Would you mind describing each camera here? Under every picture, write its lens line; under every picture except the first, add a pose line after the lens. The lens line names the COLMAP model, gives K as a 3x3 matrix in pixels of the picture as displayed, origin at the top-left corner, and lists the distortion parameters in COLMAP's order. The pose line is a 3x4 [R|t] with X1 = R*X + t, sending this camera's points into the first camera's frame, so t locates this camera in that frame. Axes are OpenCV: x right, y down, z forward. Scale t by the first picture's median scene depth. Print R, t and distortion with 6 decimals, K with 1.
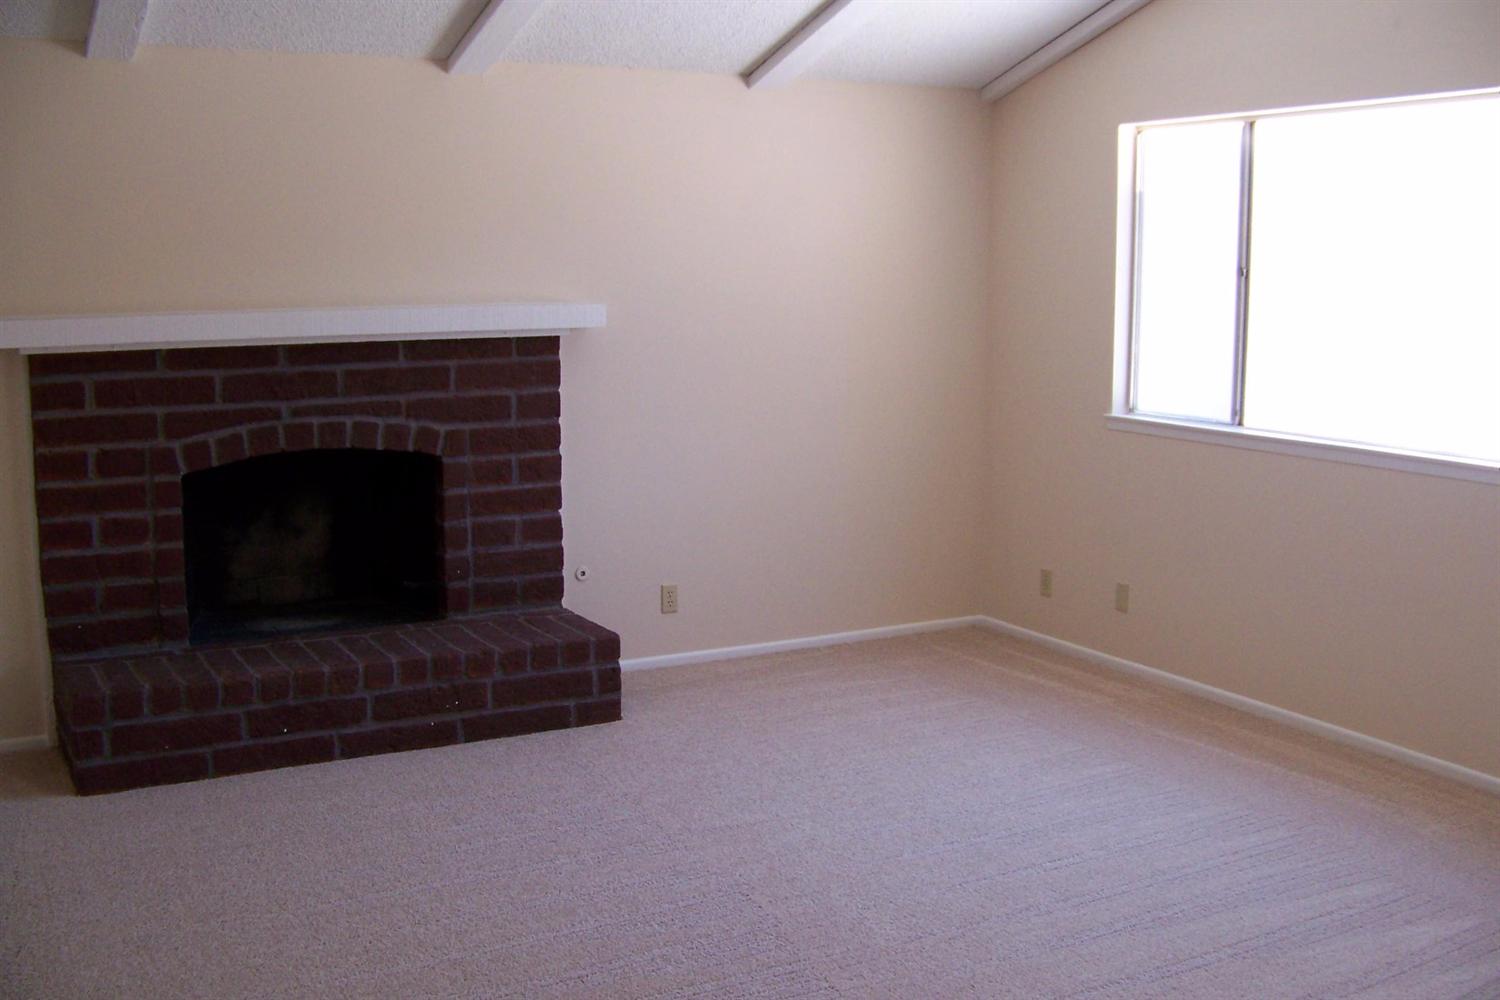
lens RADIAL K [[1578.0, 0, 767.2], [0, 1578.0, 502.7], [0, 0, 1]] dist [-0.241586, 0.313305]
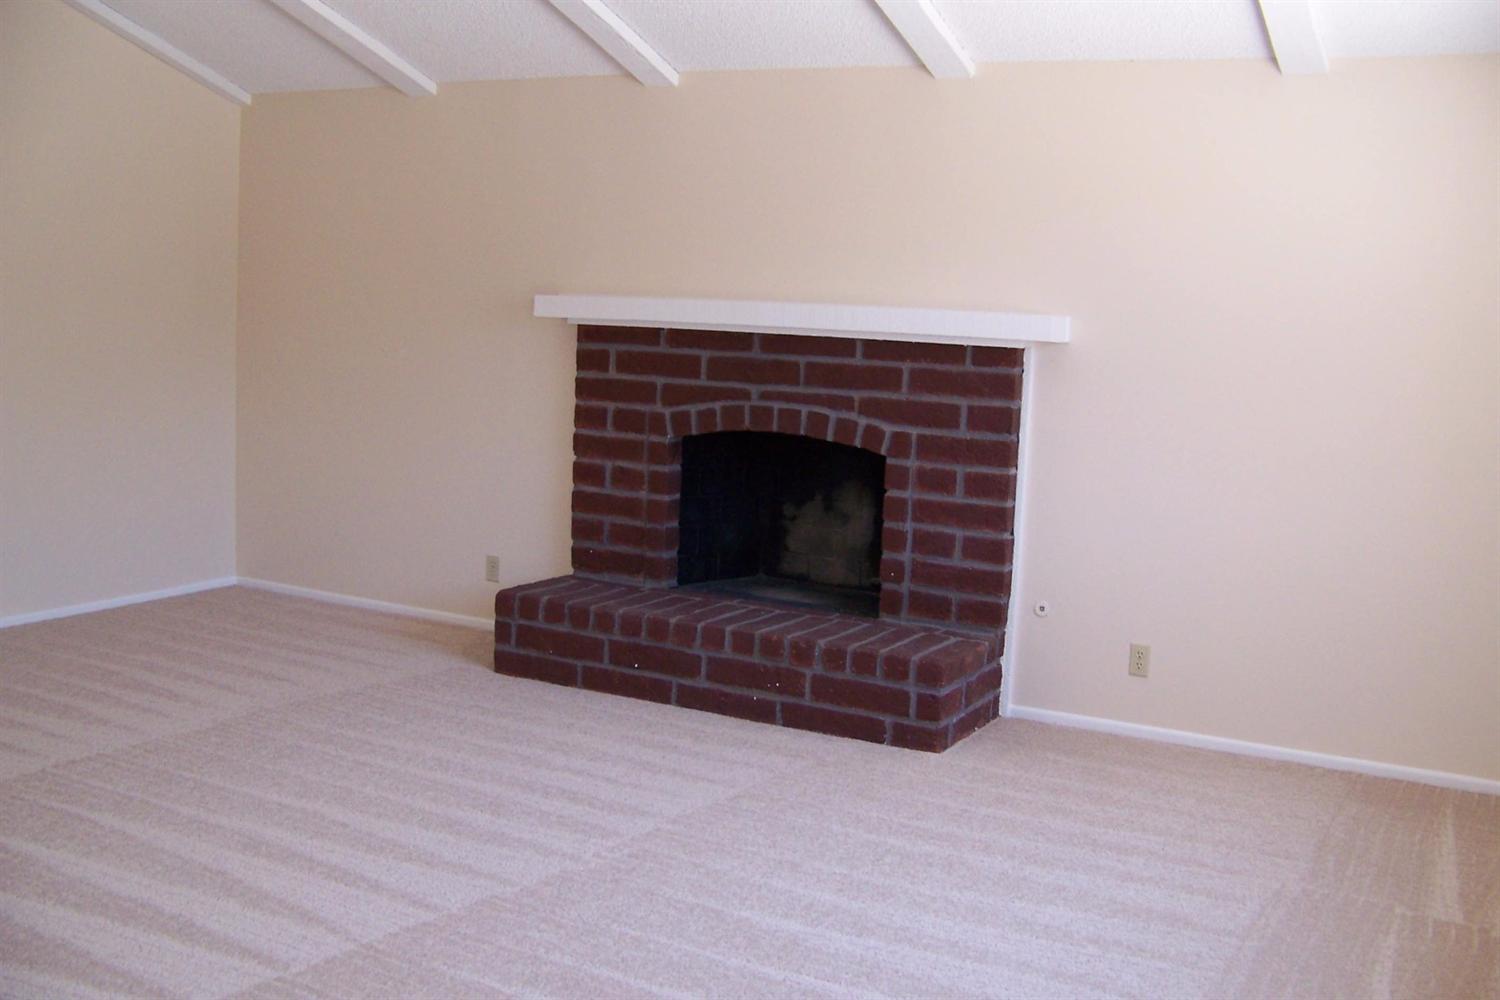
lens RADIAL K [[1578.0, 0, 767.2], [0, 1578.0, 502.7], [0, 0, 1]] dist [-0.241586, 0.313305]
pose [[0.540336, 0.129583, -0.831411, 0.630455], [-0.169355, 0.984599, 0.043394, -0.032902], [0.824230, 0.117356, 0.553960, 0.395626]]
